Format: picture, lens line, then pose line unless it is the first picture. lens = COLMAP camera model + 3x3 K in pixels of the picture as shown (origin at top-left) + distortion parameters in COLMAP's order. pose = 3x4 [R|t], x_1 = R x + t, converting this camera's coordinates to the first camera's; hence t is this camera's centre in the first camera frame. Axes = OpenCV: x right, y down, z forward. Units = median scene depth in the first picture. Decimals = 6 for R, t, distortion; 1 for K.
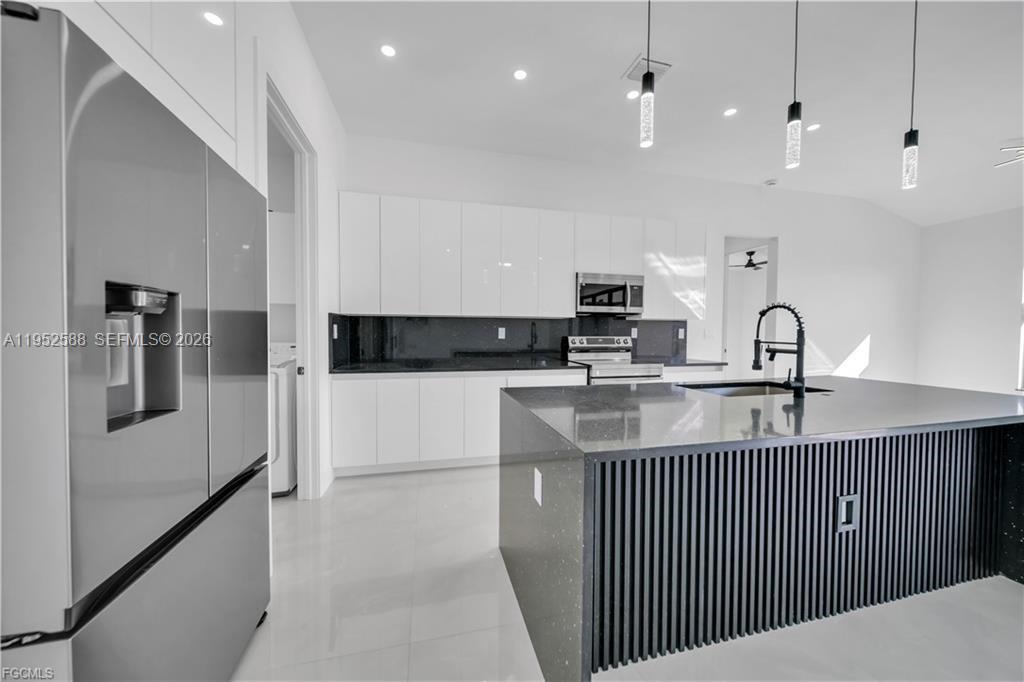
lens RADIAL K [[358.6, 0, 514.6], [0, 358.6, 342.3], [0, 0, 1]] dist [0.002308, 0.000100]
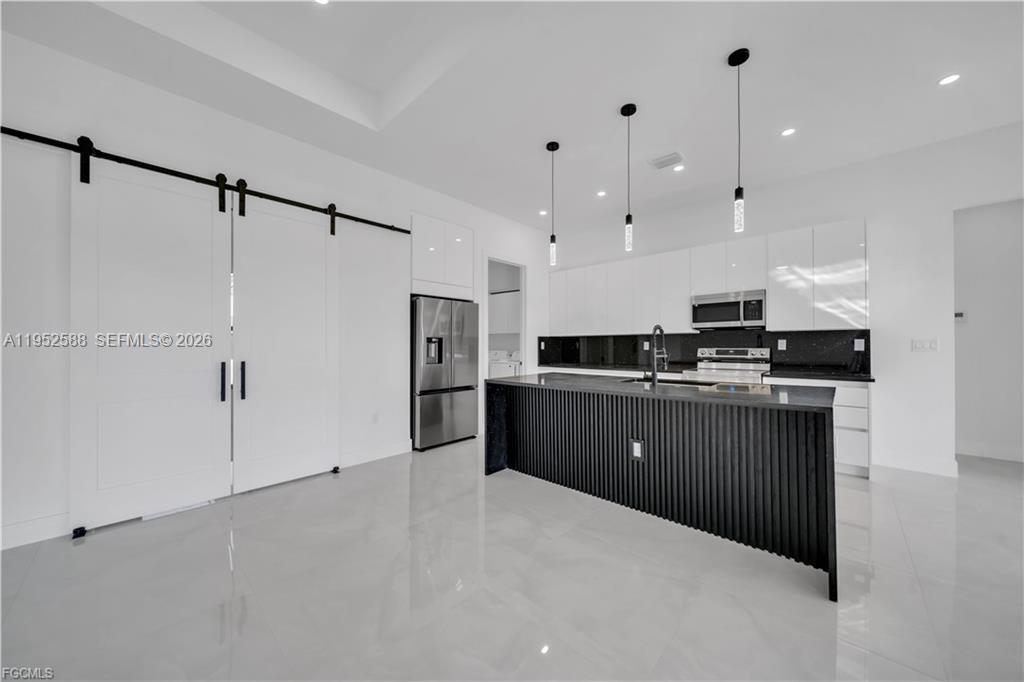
lens RADIAL K [[353.6, 0, 511.4], [0, 353.6, 343.9], [0, 0, 1]] dist [-0.001227, -0.000141]
pose [[0.546693, -0.009928, -0.837274, 0.820995], [-0.017626, 0.999572, -0.023362, 0.008212], [0.837148, 0.027530, 0.546284, -0.174349]]
